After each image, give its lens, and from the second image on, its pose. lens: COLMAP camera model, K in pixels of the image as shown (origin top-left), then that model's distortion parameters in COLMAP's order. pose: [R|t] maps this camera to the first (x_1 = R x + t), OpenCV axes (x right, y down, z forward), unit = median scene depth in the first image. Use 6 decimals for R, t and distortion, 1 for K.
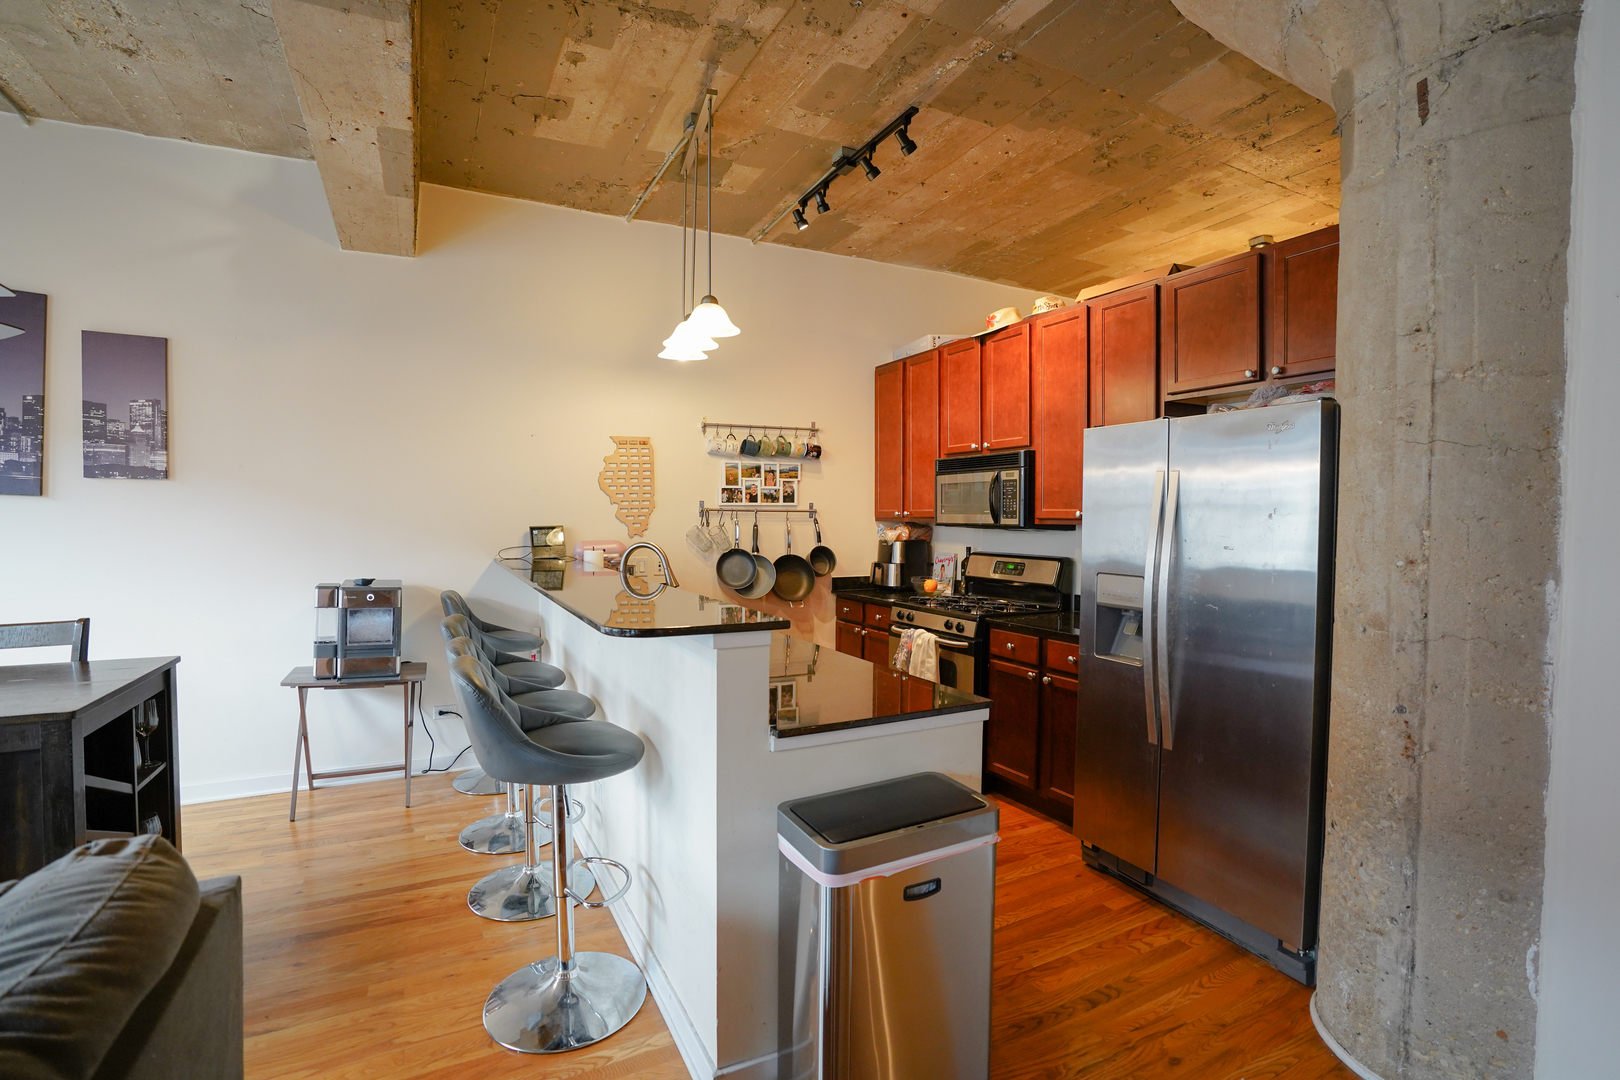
lens RADIAL K [[745.8, 0, 795.8], [0, 745.8, 536.2], [0, 0, 1]] dist [-0.073952, 0.030106]
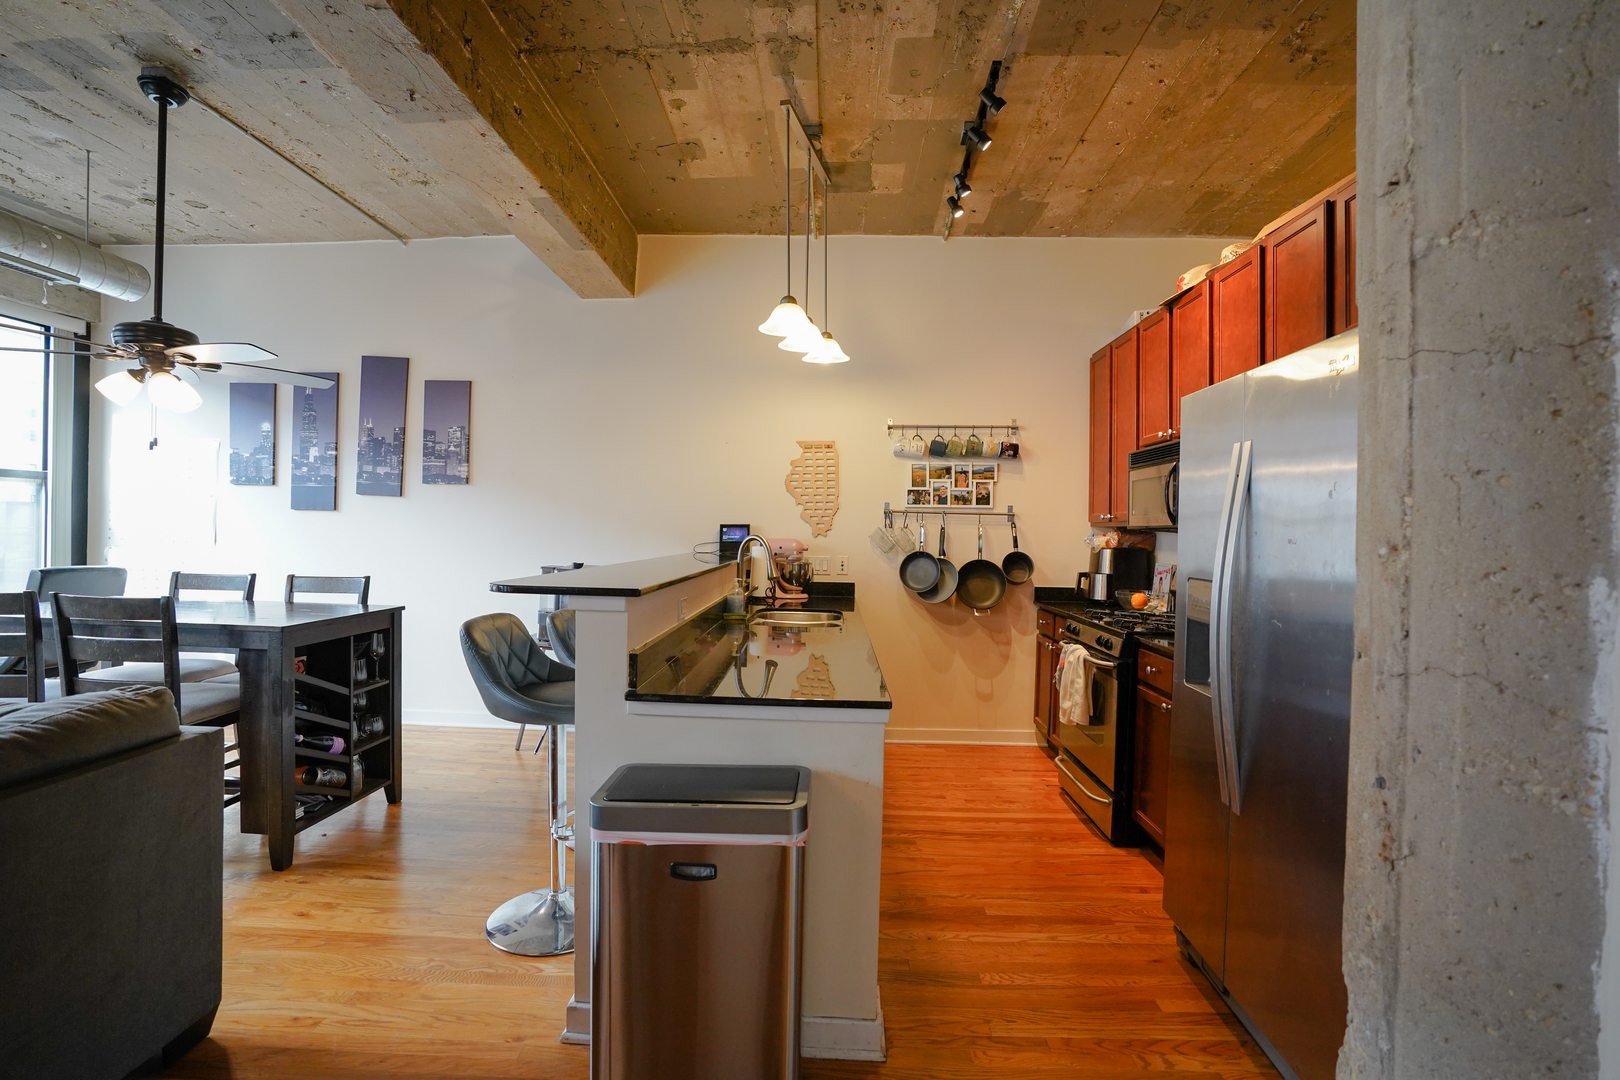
lens RADIAL K [[741.1, 0, 805.5], [0, 741.1, 534.8], [0, 0, 1]] dist [-0.068516, 0.025666]
pose [[0.875325, 0.015493, -0.483287, 0.352973], [-0.028574, 0.999397, -0.019713, 0.025445], [0.482690, 0.031065, 0.875240, 0.100225]]
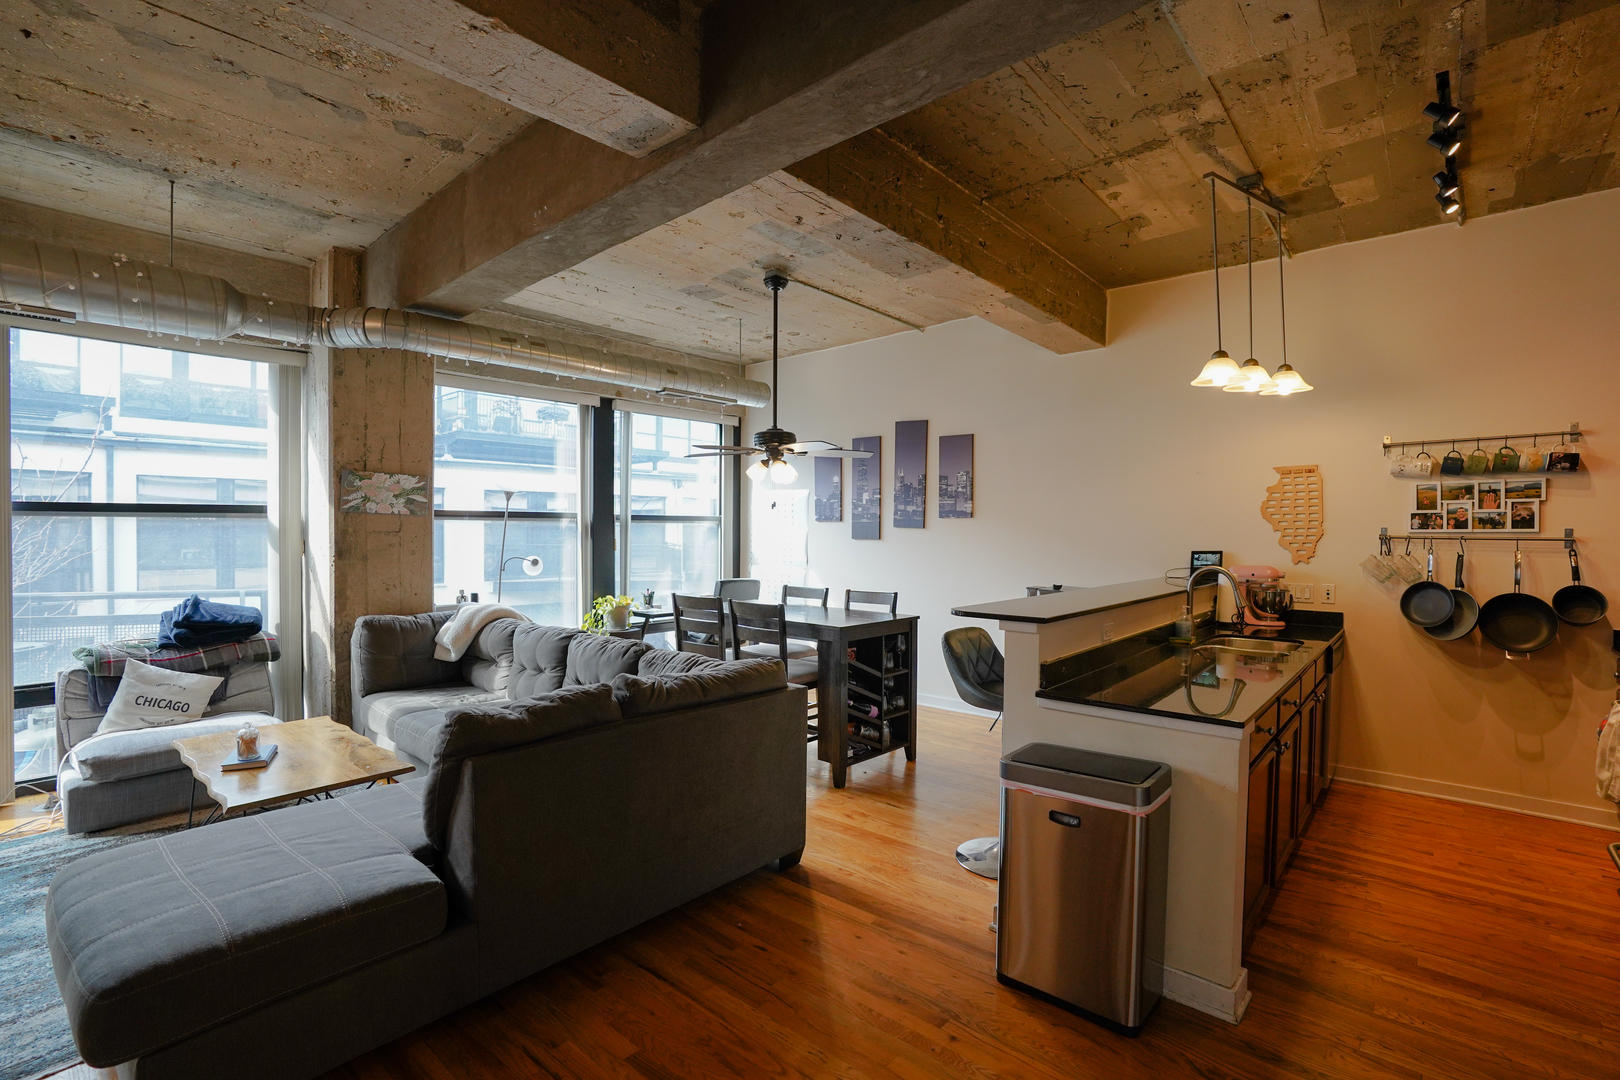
lens RADIAL K [[742.5, 0, 816.6], [0, 742.5, 540.6], [0, 0, 1]] dist [-0.069164, 0.027351]
pose [[0.375070, 0.009136, -0.926952, 0.591831], [-0.028895, 0.999581, -0.001840, -0.012437], [0.926546, 0.027475, 0.375177, 0.015161]]
